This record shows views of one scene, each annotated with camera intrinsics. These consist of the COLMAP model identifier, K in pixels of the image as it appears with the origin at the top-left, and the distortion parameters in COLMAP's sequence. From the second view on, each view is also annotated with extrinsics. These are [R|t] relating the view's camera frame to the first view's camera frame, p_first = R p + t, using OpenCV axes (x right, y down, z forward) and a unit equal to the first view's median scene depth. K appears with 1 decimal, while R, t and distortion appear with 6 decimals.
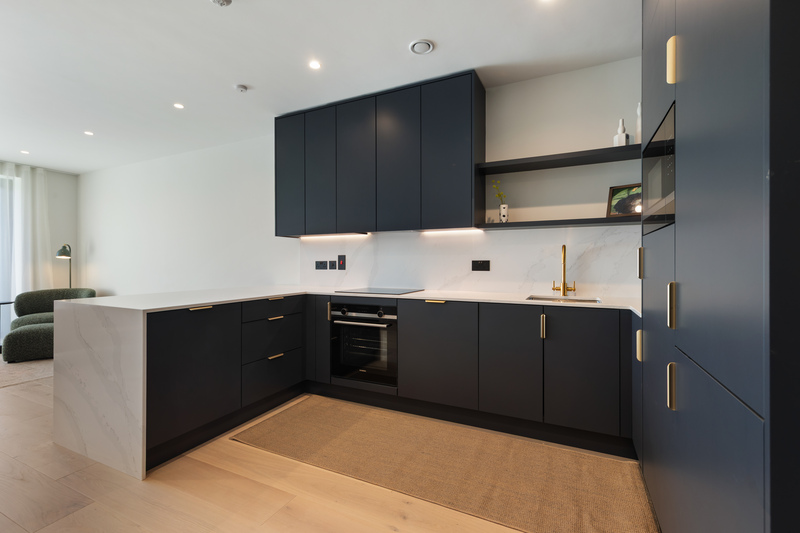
lens RADIAL K [[356.0, 0, 400.6], [0, 356.0, 263.7], [0, 0, 1]] dist [0.004902, -0.000128]
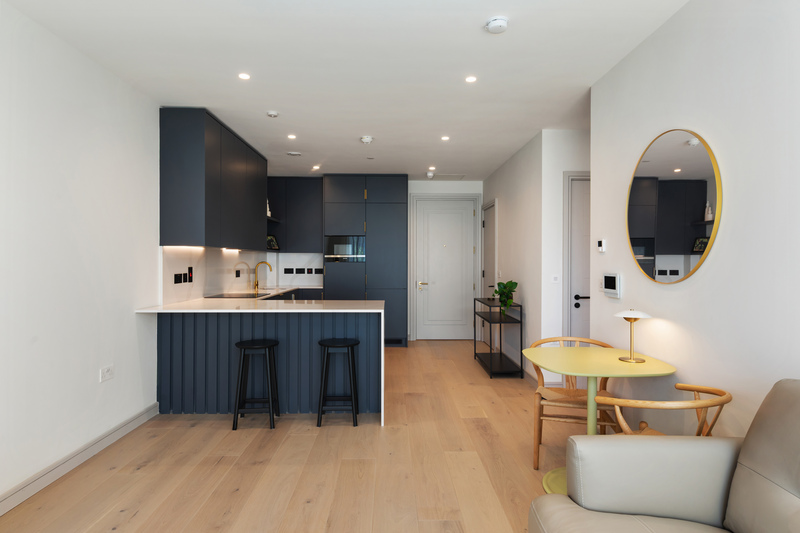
lens RADIAL K [[458.1, 0, 399.7], [0, 458.1, 260.5], [0, 0, 1]] dist [0.009152, -0.003503]
pose [[-0.457000, -0.006548, 0.889443, -2.035088], [0.020244, 0.999637, 0.017760, -0.068620], [-0.889236, 0.026122, -0.456702, 1.321067]]
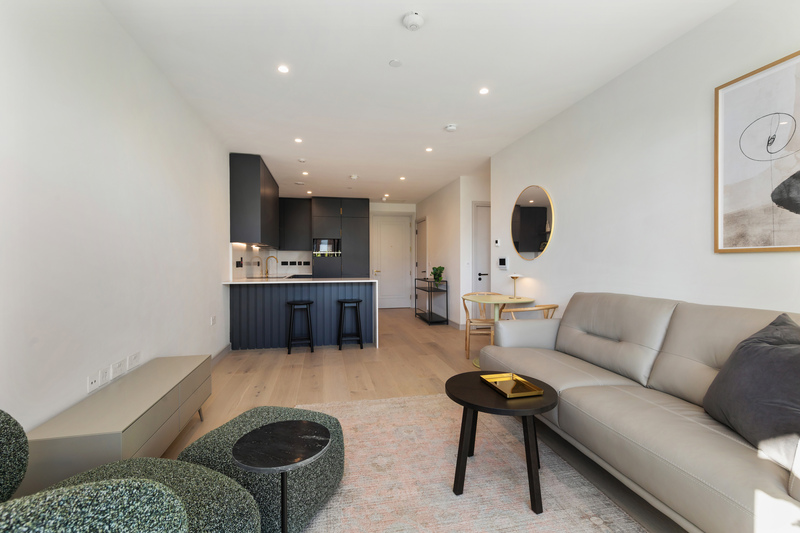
lens RADIAL K [[356.0, 0, 399.0], [0, 356.0, 262.5], [0, 0, 1]] dist [0.004902, -0.000128]
pose [[-0.622376, -0.004558, 0.782705, -2.213086], [0.021616, 0.999502, 0.023009, -0.039510], [-0.782420, 0.031240, -0.621967, 1.652035]]
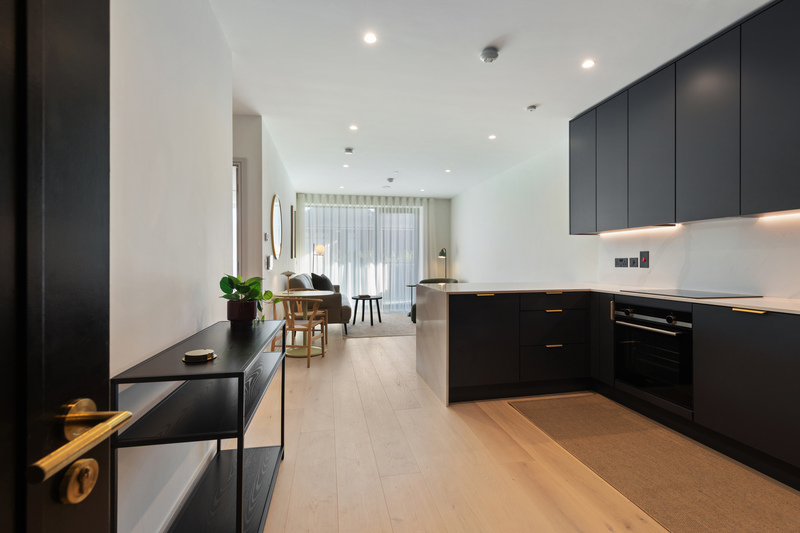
lens RADIAL K [[356.0, 0, 401.9], [0, 356.0, 261.5], [0, 0, 1]] dist [0.004902, -0.000128]
pose [[0.609706, -0.001090, -0.792627, 0.213778], [0.000881, 0.999999, -0.000697, 0.002112], [0.792627, -0.000273, 0.609707, -0.031387]]
